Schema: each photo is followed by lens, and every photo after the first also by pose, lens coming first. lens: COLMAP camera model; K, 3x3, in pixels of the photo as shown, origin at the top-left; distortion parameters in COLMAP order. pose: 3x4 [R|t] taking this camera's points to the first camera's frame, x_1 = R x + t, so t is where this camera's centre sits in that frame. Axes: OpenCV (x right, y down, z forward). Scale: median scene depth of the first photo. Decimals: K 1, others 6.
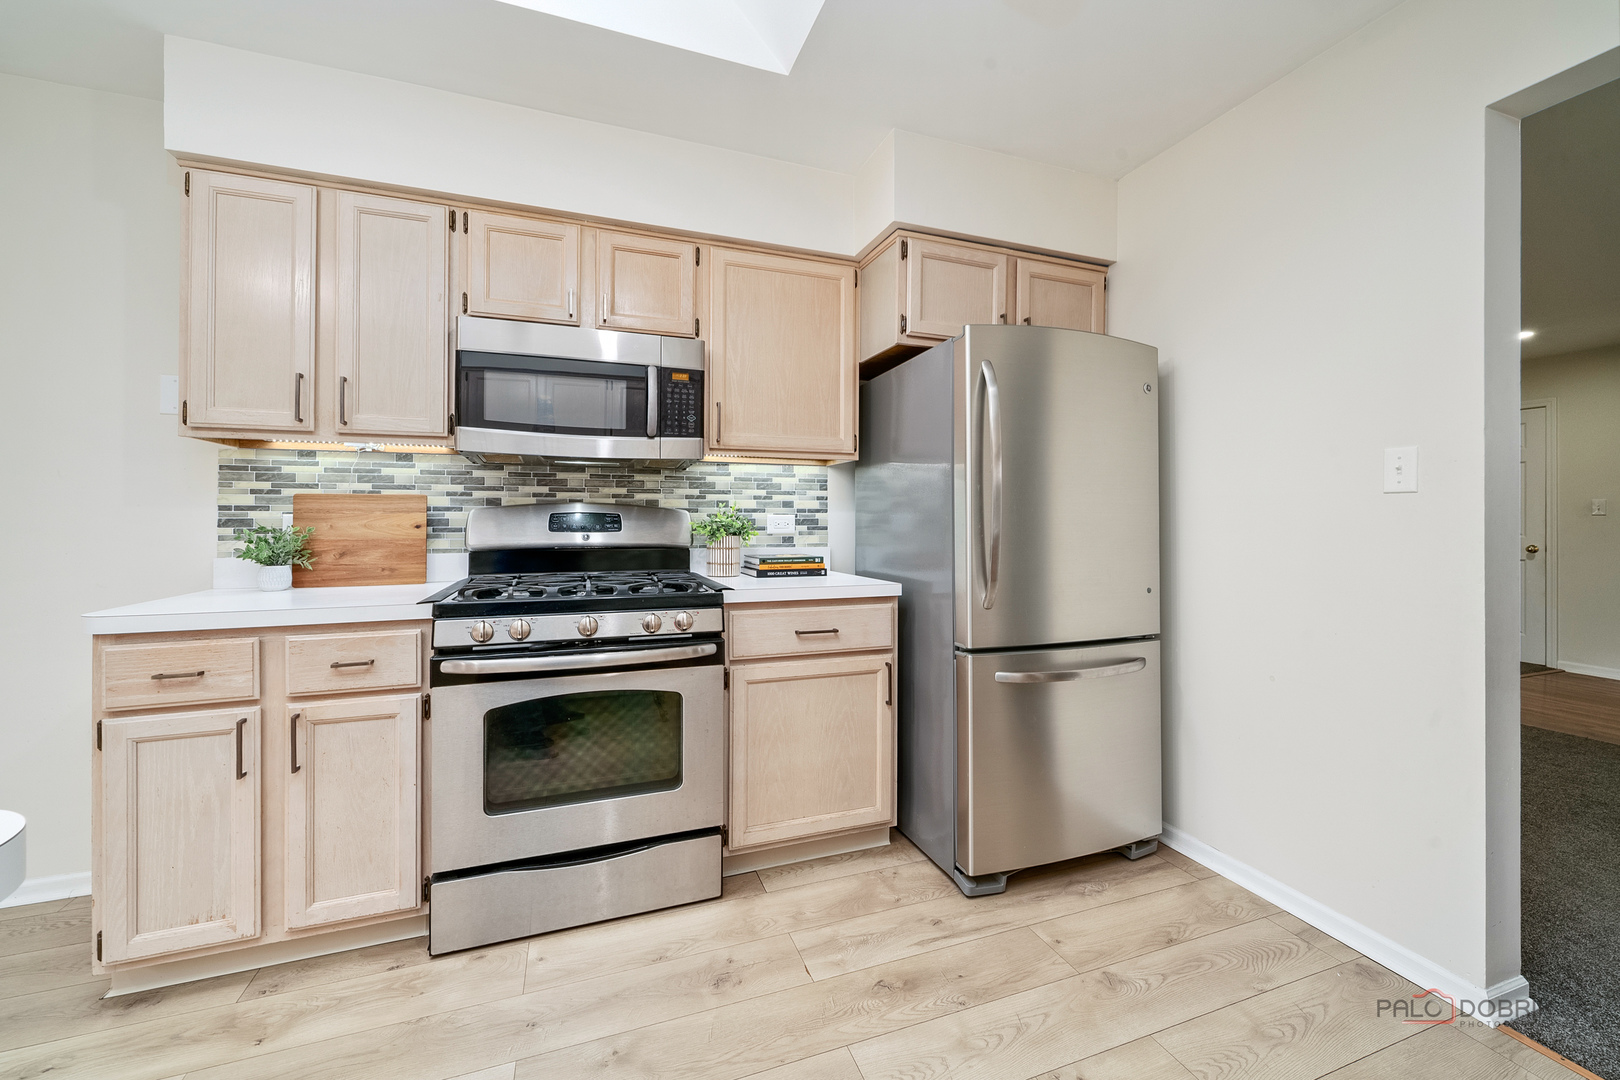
lens RADIAL K [[618.4, 0, 804.3], [0, 618.4, 521.0], [0, 0, 1]] dist [0.000430, 0.000024]
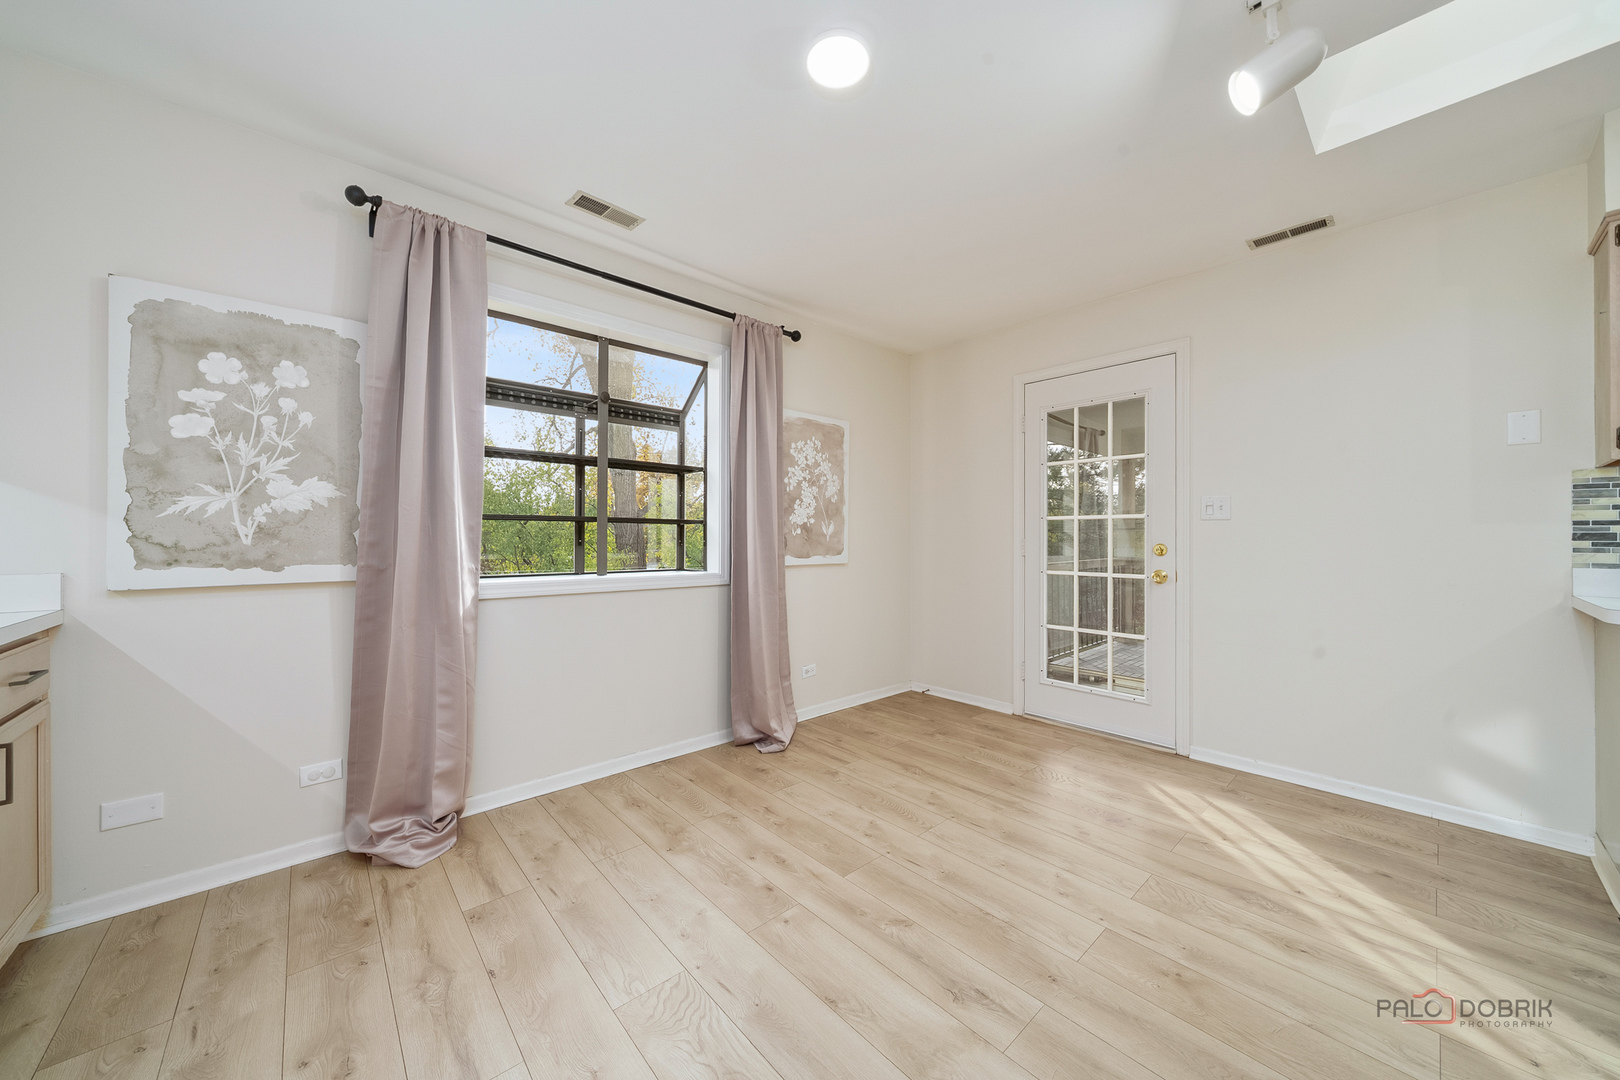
lens RADIAL K [[569.5, 0, 803.6], [0, 569.5, 538.6], [0, 0, 1]] dist [-0.008326, 0.000057]
pose [[0.375829, 0.003398, -0.926683, -0.525434], [-0.007773, 0.999970, 0.000515, 0.016699], [0.926656, 0.007010, 0.375844, -0.645807]]
